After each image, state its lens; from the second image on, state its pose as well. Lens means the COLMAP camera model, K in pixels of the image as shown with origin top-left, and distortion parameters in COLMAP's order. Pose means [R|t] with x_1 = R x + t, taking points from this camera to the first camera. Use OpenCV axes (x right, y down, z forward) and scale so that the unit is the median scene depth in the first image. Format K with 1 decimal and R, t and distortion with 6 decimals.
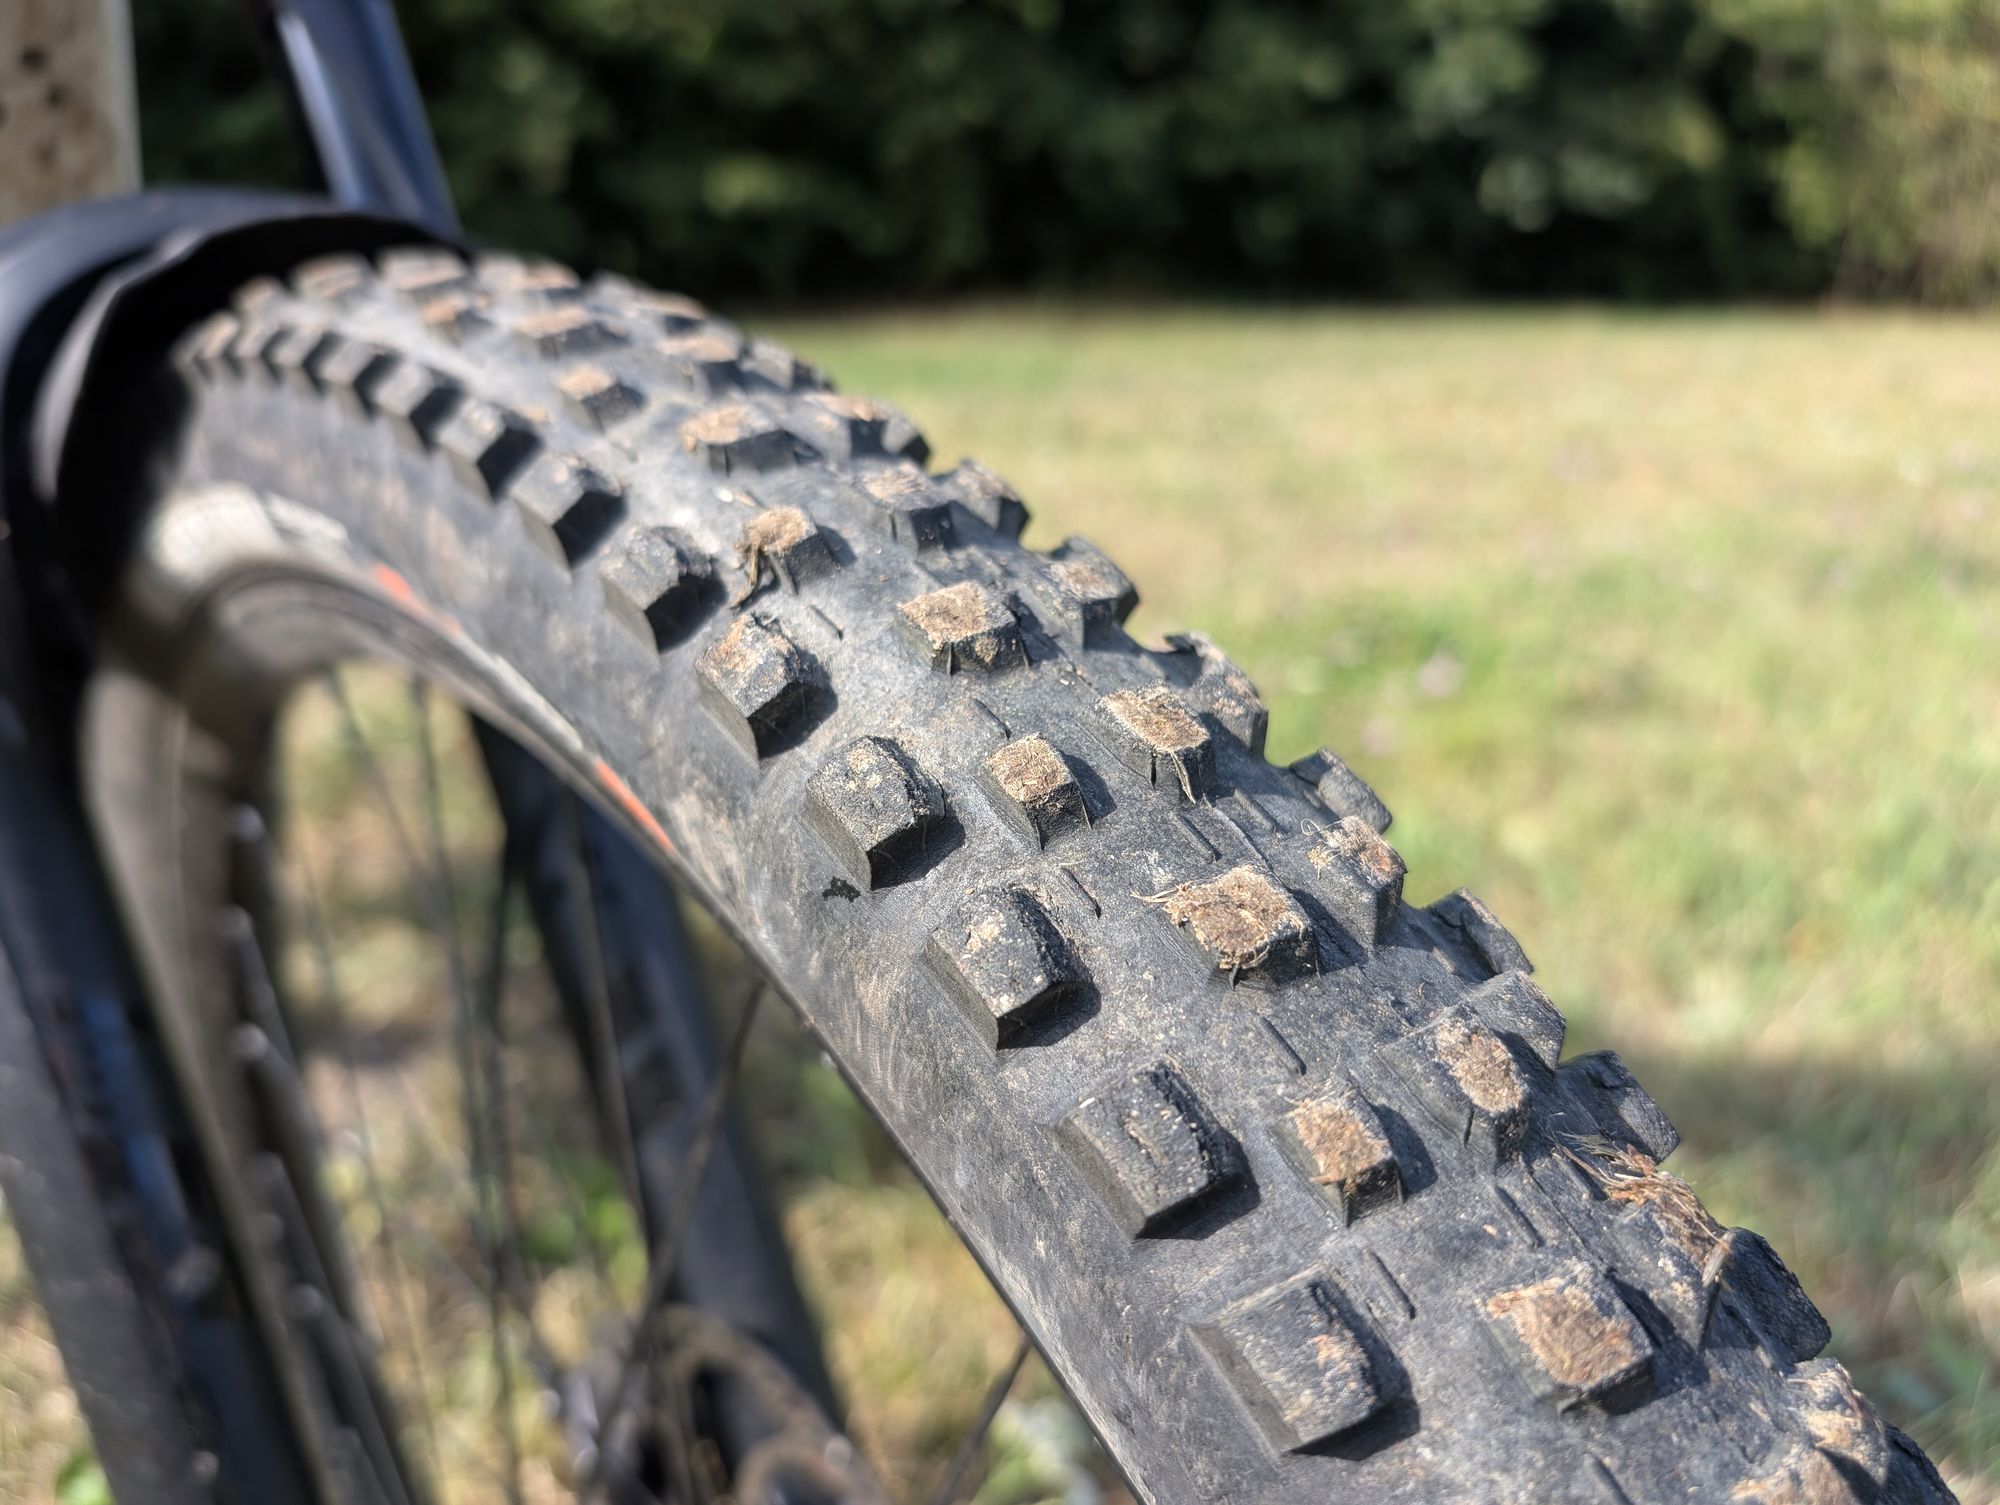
lens RADIAL K [[1631.4, 0, 1000.0], [0, 1631.4, 752.5], [0, 0, 1]] dist [-0.091685, 0.104336]
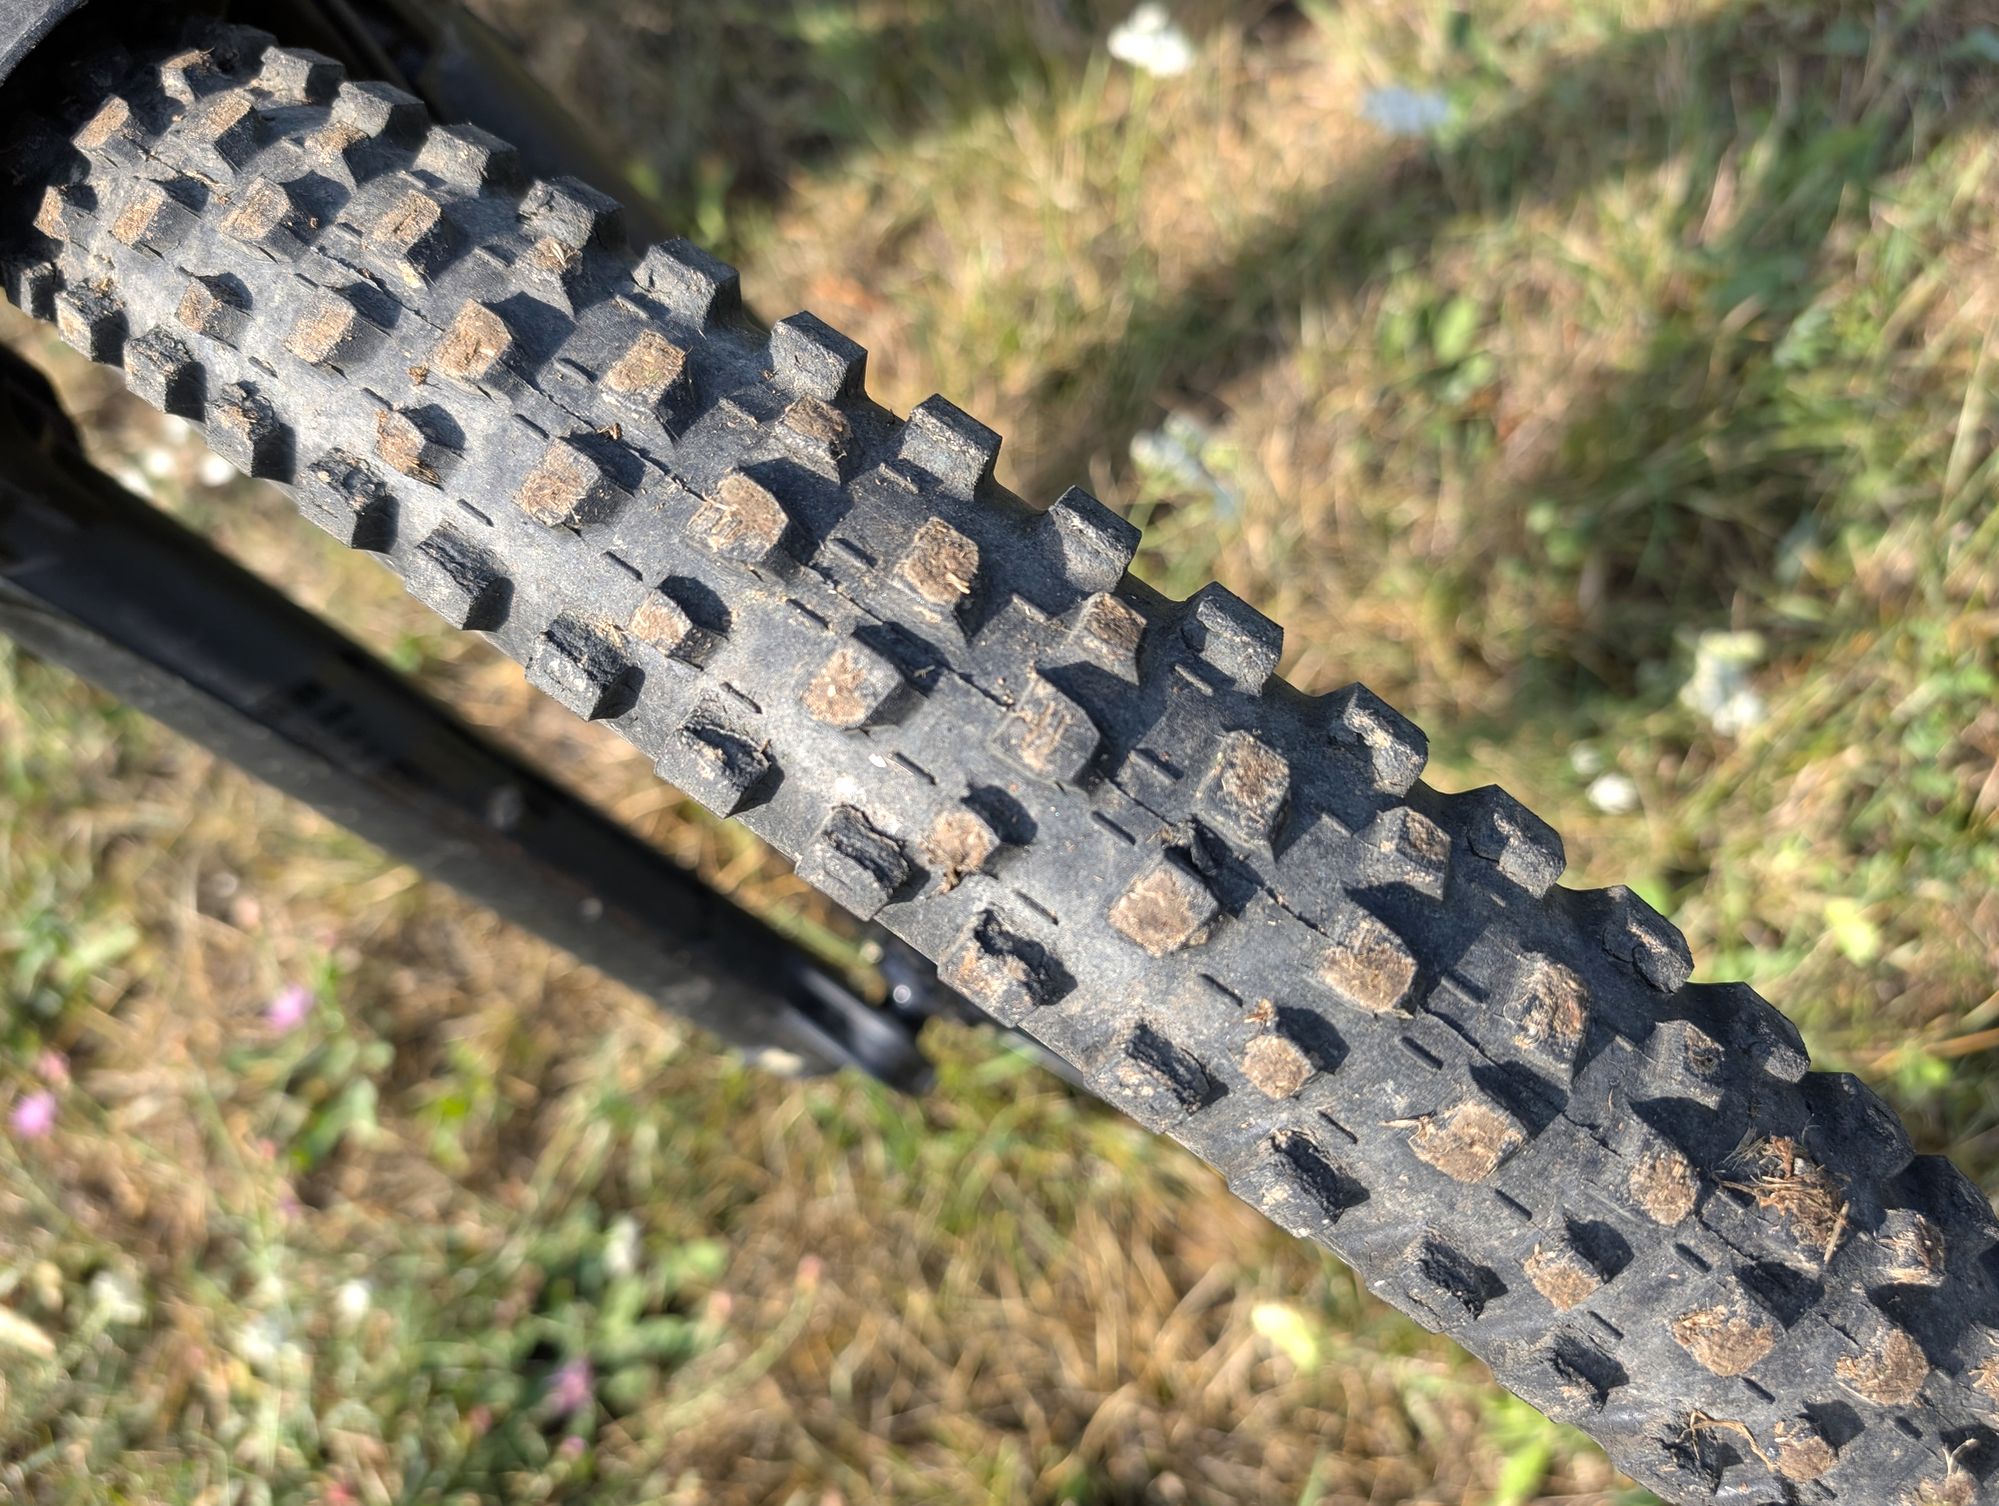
lens RADIAL K [[1630.5, 0, 999.5], [0, 1630.5, 753.0], [0, 0, 1]] dist [-0.091685, 0.104336]
pose [[0.952220, -0.268935, -0.144743, 0.064500], [0.287013, 0.625968, 0.725112, -1.132533], [-0.104403, -0.732010, 0.673247, 0.429096]]
